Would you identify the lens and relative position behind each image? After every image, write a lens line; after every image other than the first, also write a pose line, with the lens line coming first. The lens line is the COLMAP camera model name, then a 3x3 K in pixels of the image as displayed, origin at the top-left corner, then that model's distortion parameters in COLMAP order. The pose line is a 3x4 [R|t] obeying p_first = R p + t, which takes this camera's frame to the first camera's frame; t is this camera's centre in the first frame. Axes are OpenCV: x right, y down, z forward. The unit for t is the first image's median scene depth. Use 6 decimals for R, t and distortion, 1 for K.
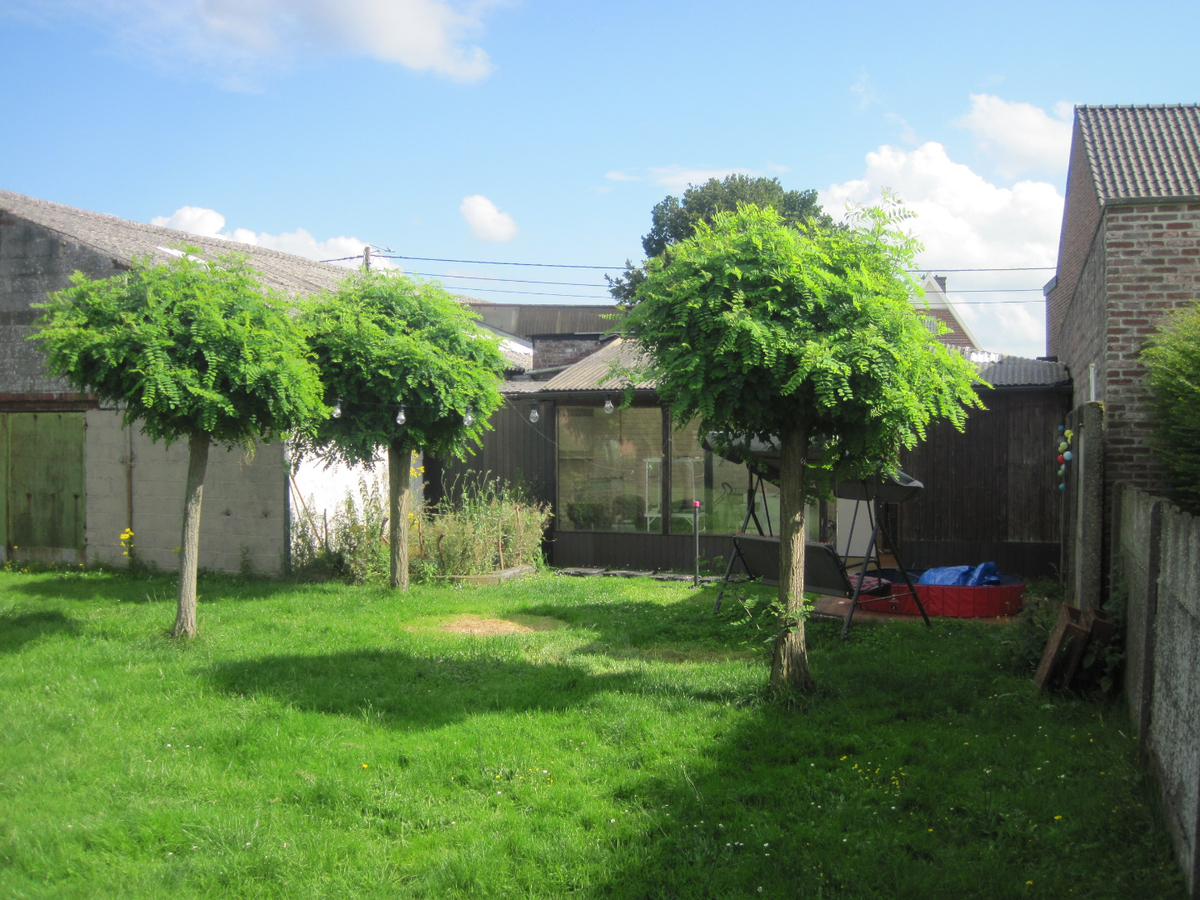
lens RADIAL K [[1219.0, 0, 610.2], [0, 1219.0, 460.2], [0, 0, 1]] dist [-0.130457, 0.000000]
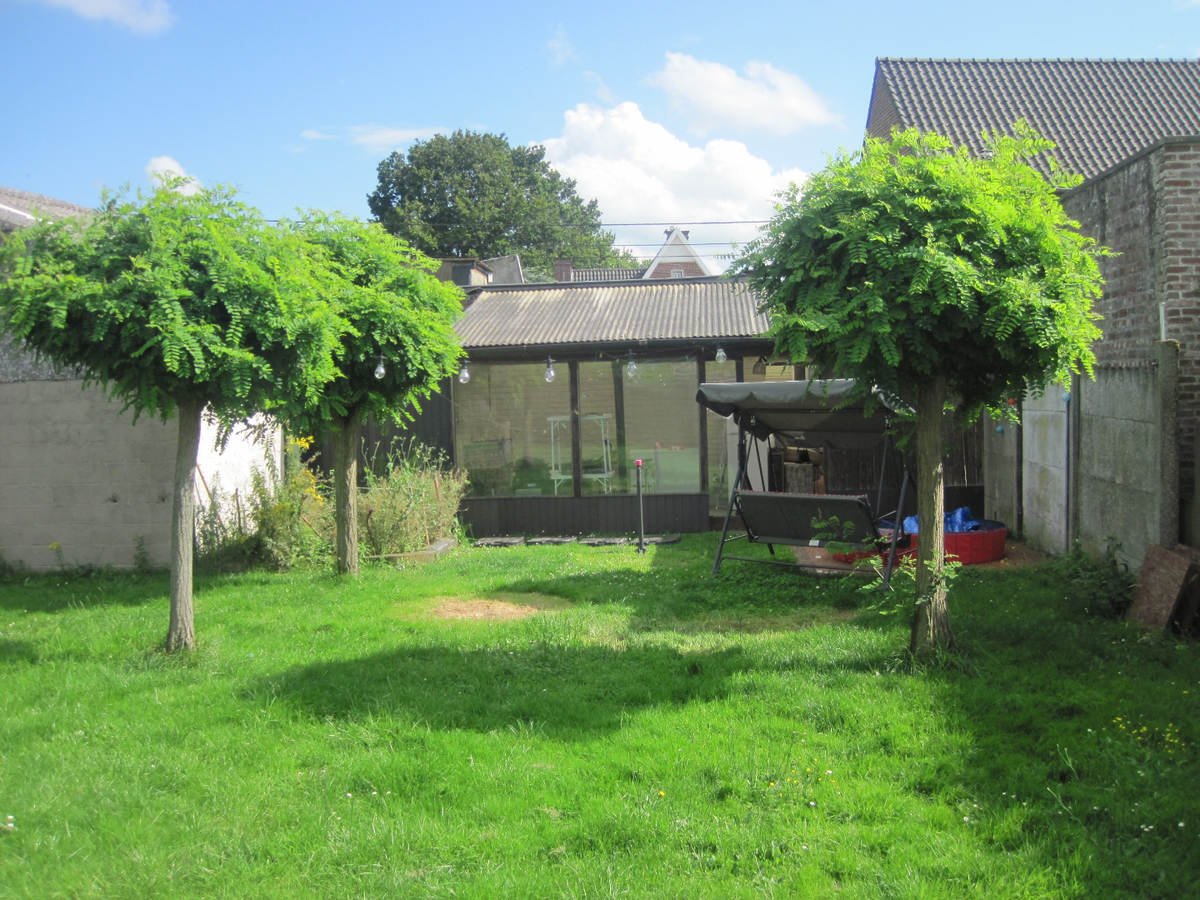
lens RADIAL K [[1219.0, 0, 598.5], [0, 1219.0, 458.0], [0, 0, 1]] dist [-0.130457, 0.000000]
pose [[0.971952, -0.045688, 0.230697, -0.232389], [0.038548, 0.998631, 0.035364, -0.003012], [-0.231997, -0.025479, 0.972383, 0.116187]]
